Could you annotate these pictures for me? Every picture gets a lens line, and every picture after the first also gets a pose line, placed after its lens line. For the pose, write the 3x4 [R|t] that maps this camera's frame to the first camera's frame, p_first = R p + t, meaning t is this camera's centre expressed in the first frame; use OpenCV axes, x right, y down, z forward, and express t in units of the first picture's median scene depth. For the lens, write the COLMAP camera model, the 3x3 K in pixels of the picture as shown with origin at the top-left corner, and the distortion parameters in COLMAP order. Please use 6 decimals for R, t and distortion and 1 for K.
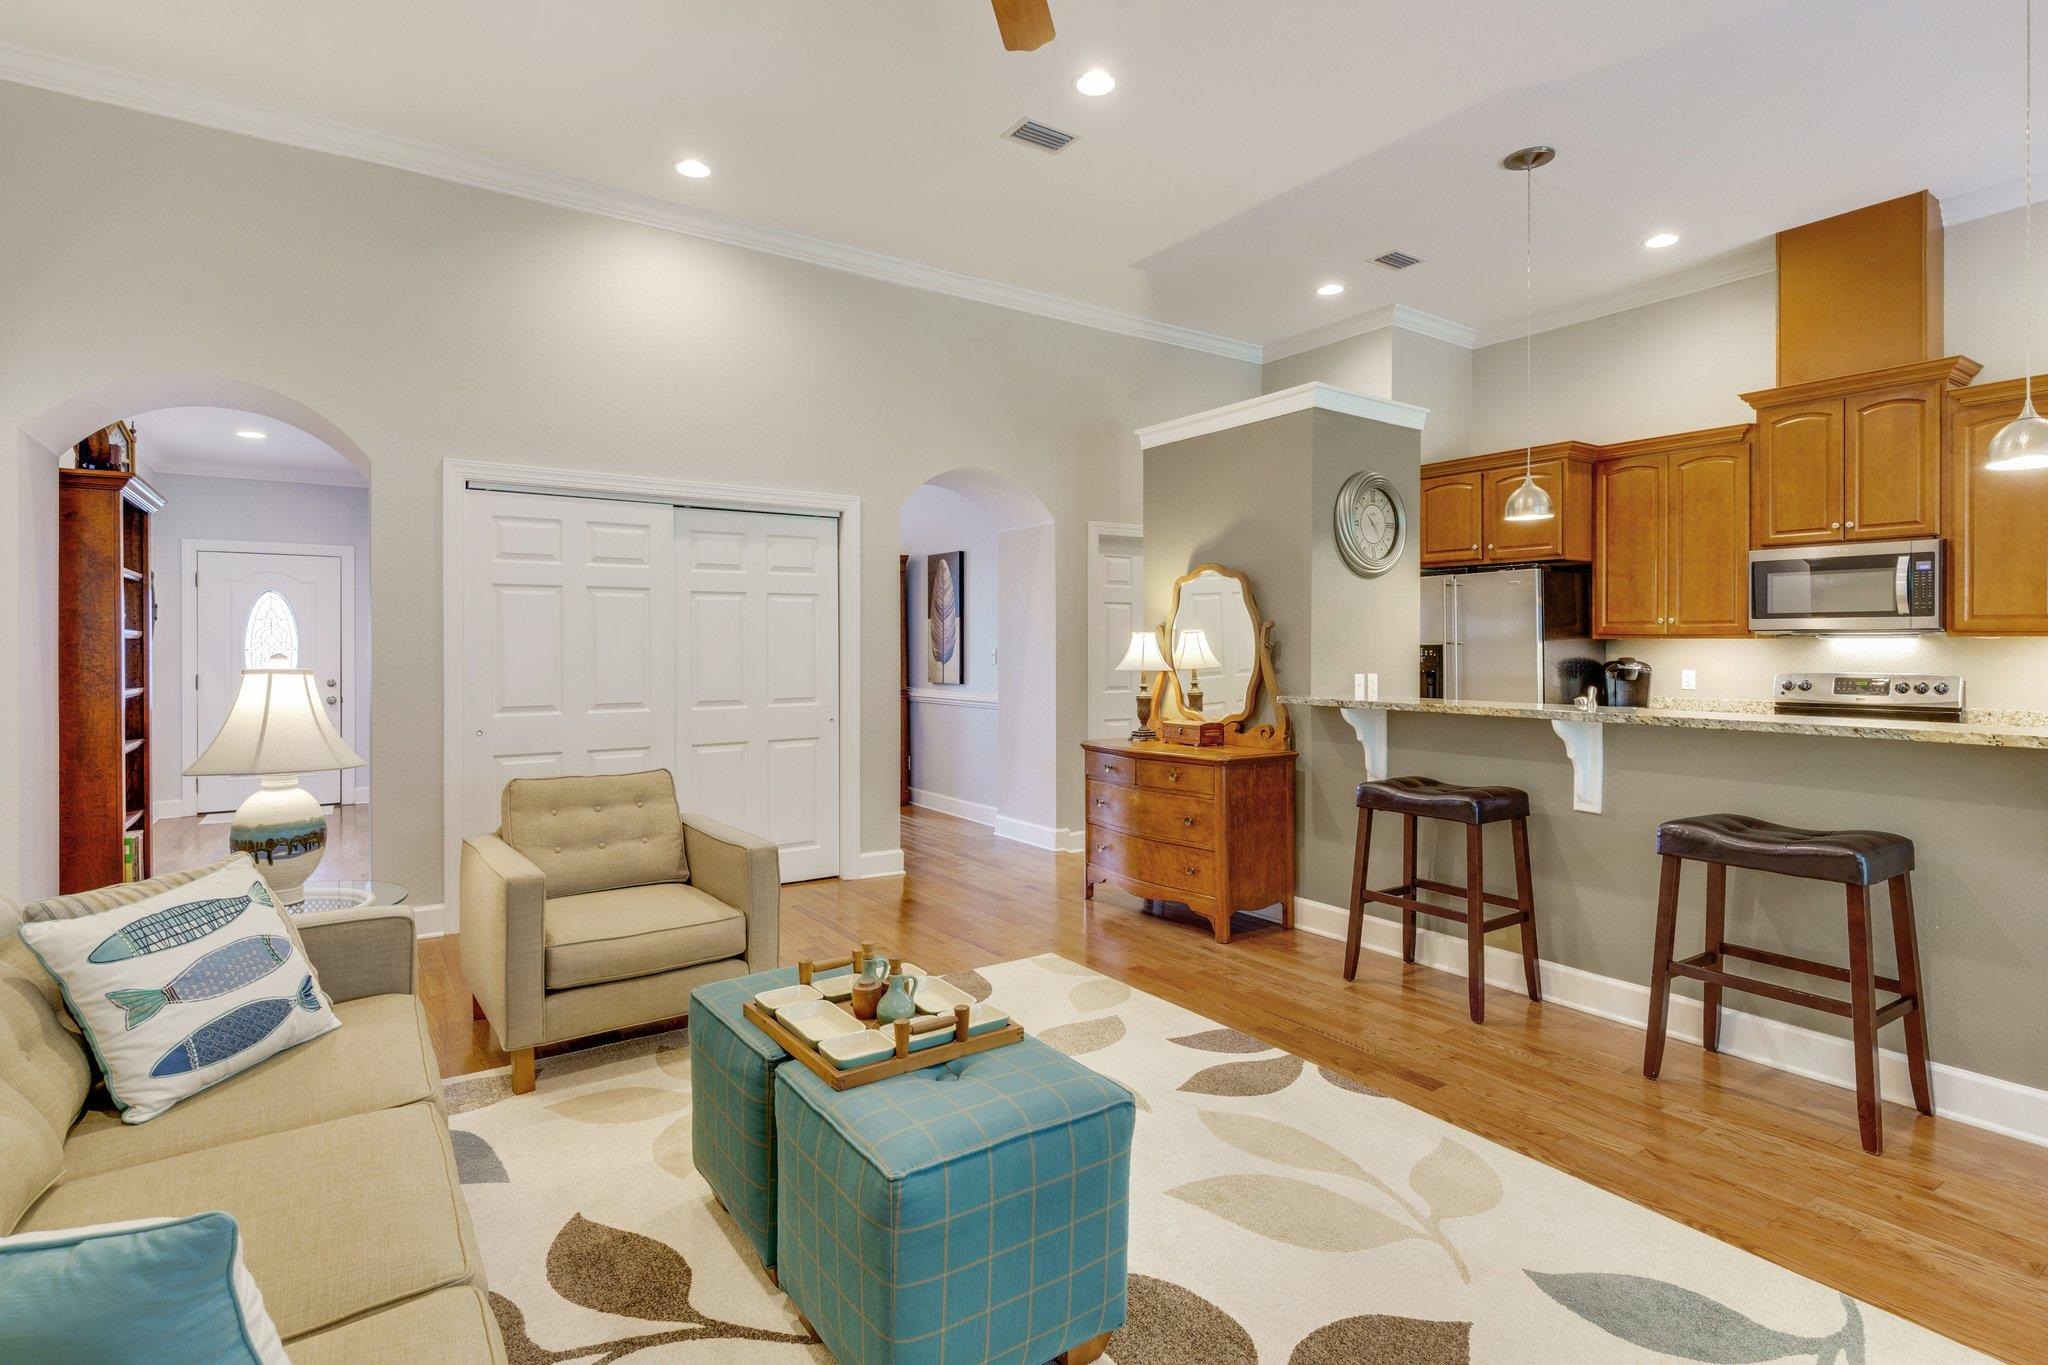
lens RADIAL K [[1006.9, 0, 1025.3], [0, 1006.9, 651.7], [0, 0, 1]] dist [-0.000157, 0.000073]
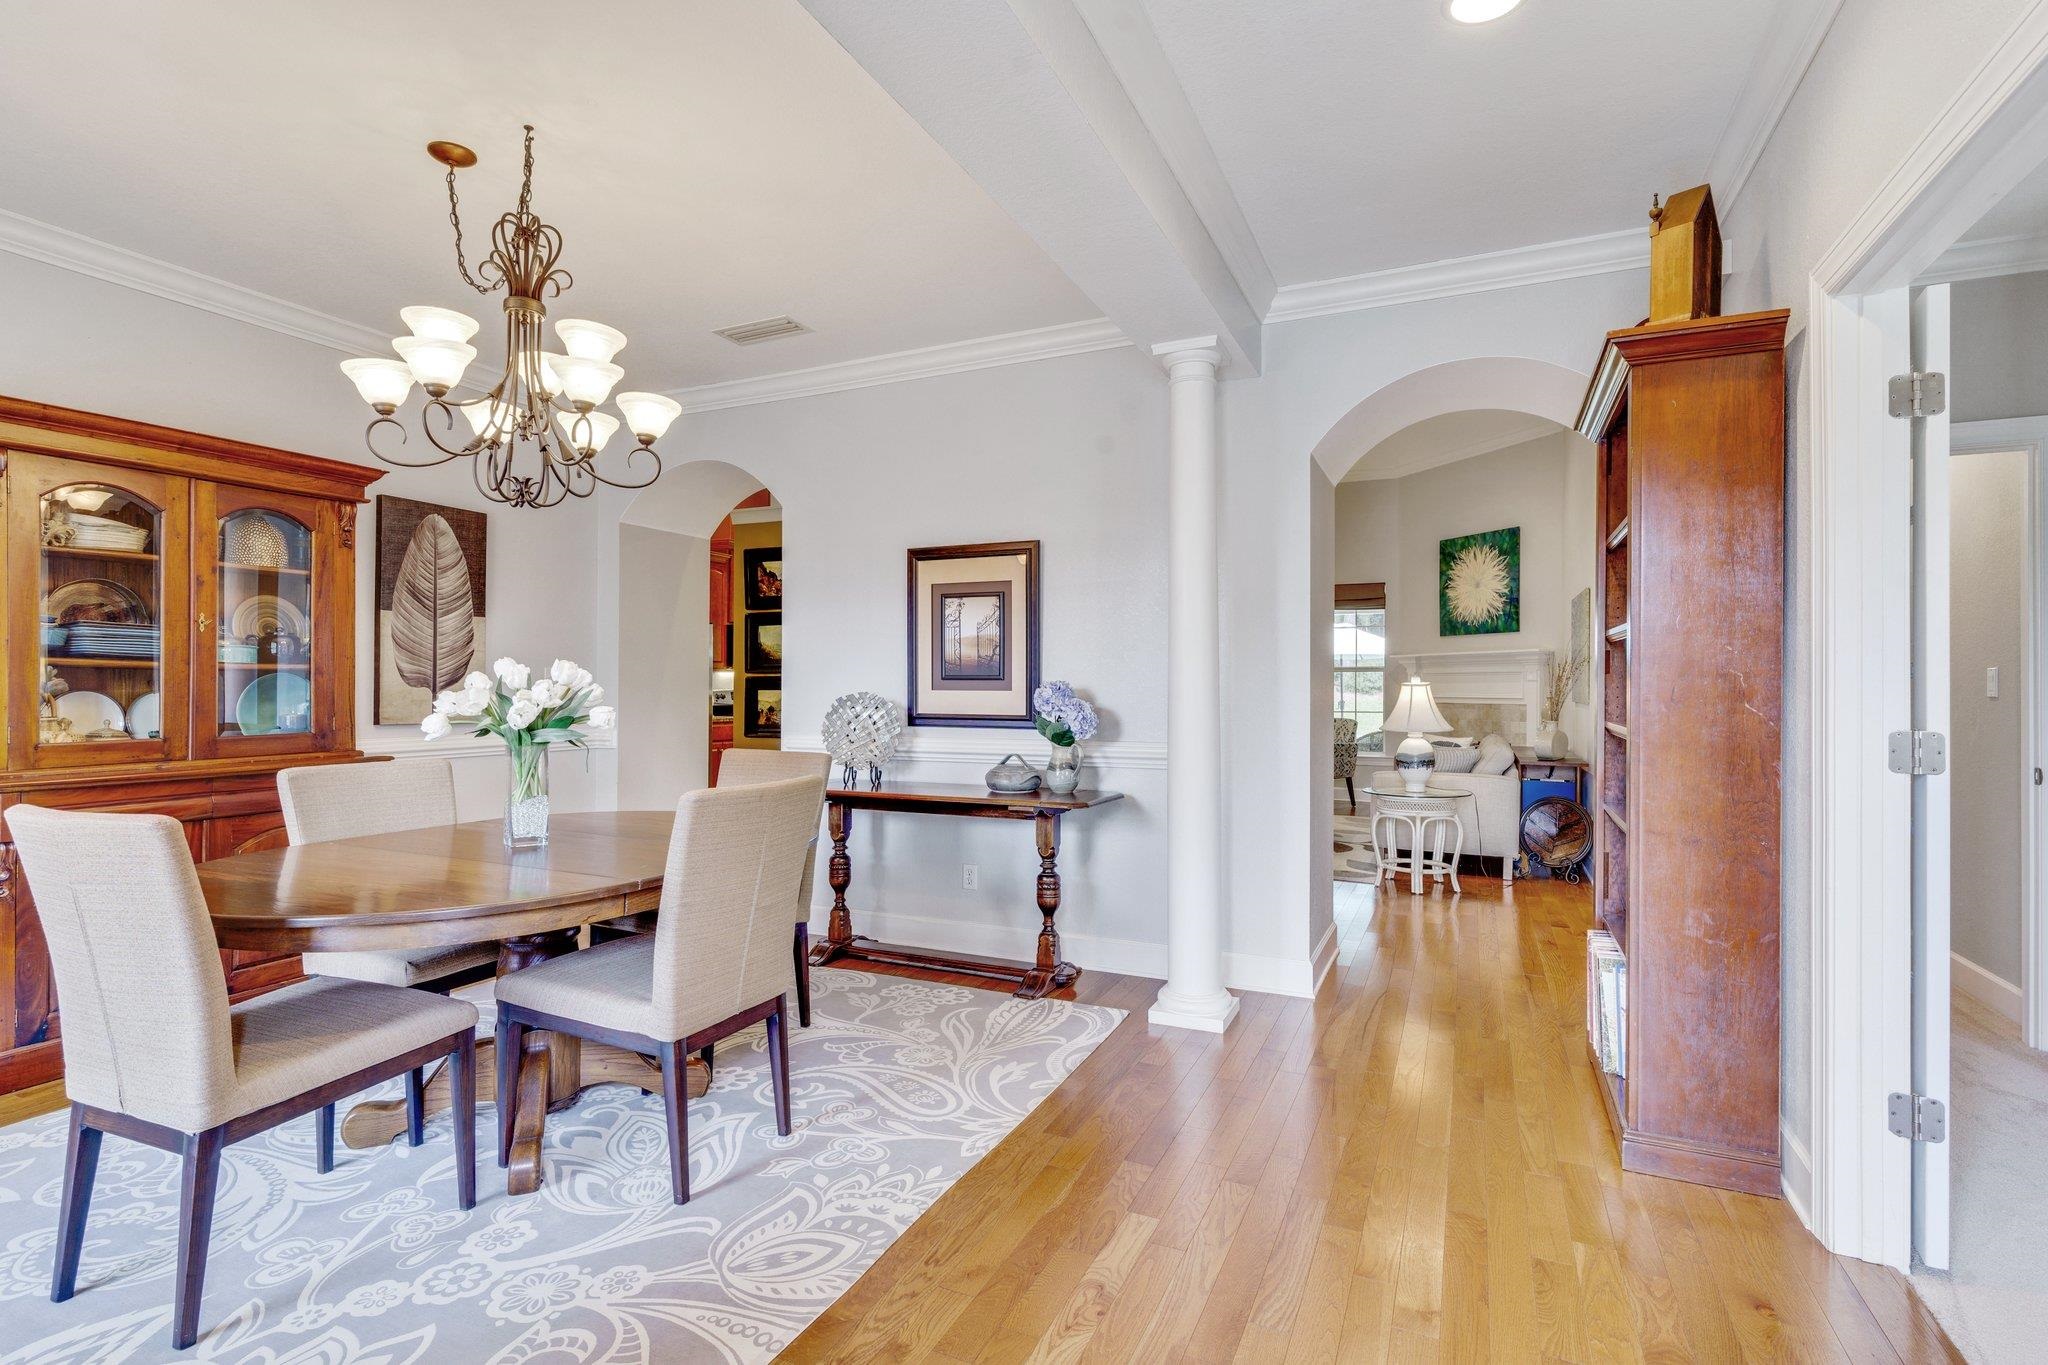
lens RADIAL K [[969.9, 0, 1024.0], [0, 969.9, 682.5], [0, 0, 1]] dist [0.000608, -0.000632]
pose [[-0.510899, -0.002811, 0.859636, -1.156616], [-0.003699, 0.999993, 0.001072, 0.008261], [-0.859633, -0.002632, -0.510906, 1.532917]]
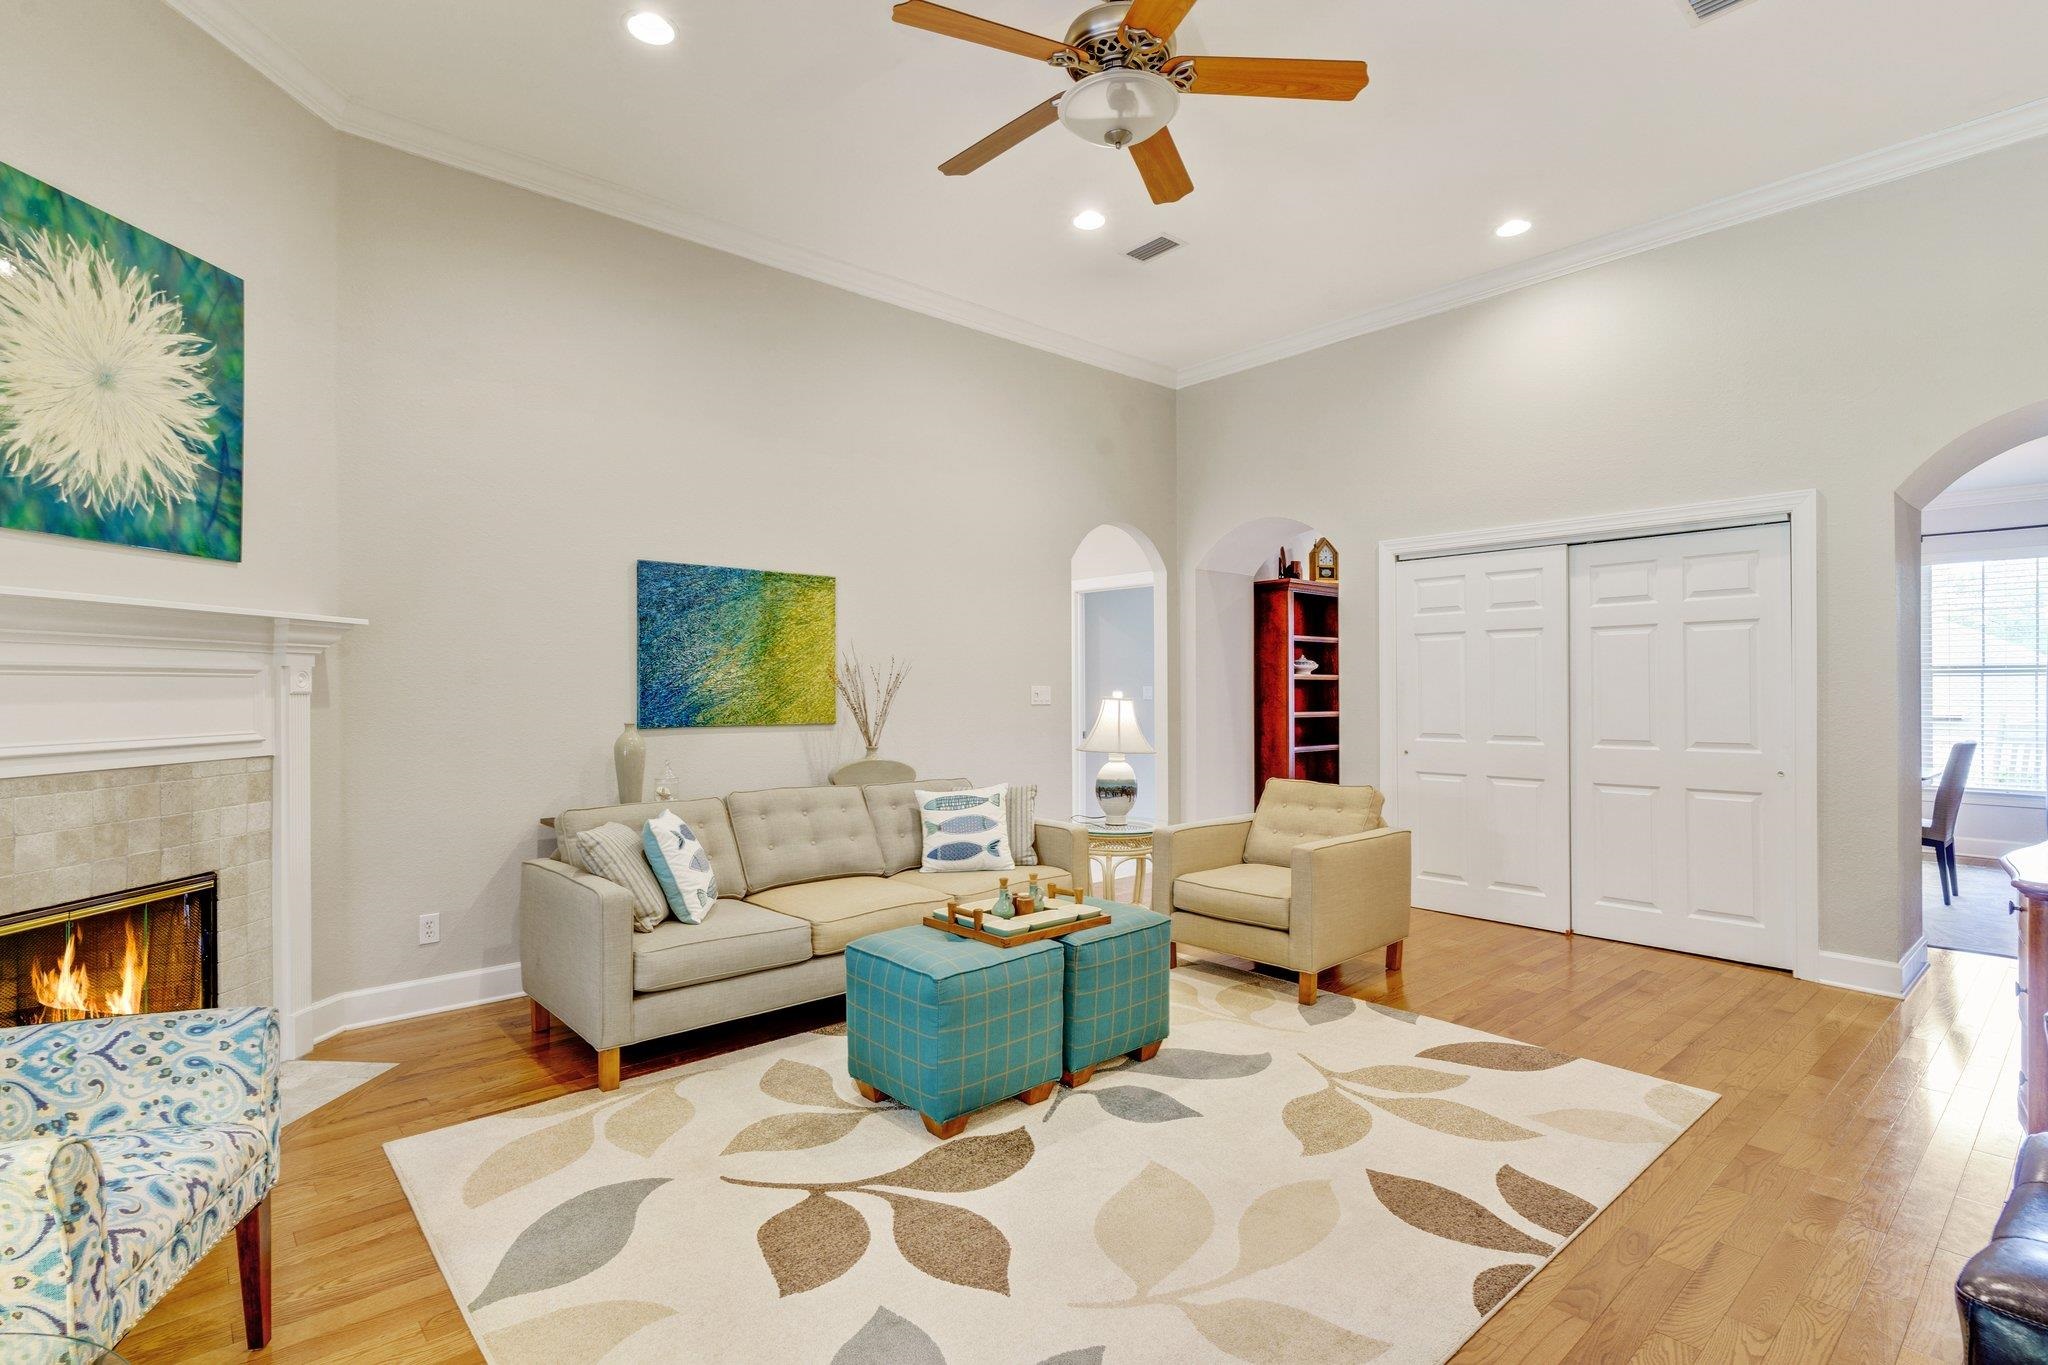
lens RADIAL K [[982.4, 0, 1005.0], [0, 982.4, 682.7], [0, 0, 1]] dist [-0.012302, -0.000285]
pose [[0.108901, -0.005506, -0.994037, 0.567558], [-0.000180, 0.999985, -0.005559, -0.000293], [0.994053, 0.000784, 0.108898, 0.328266]]
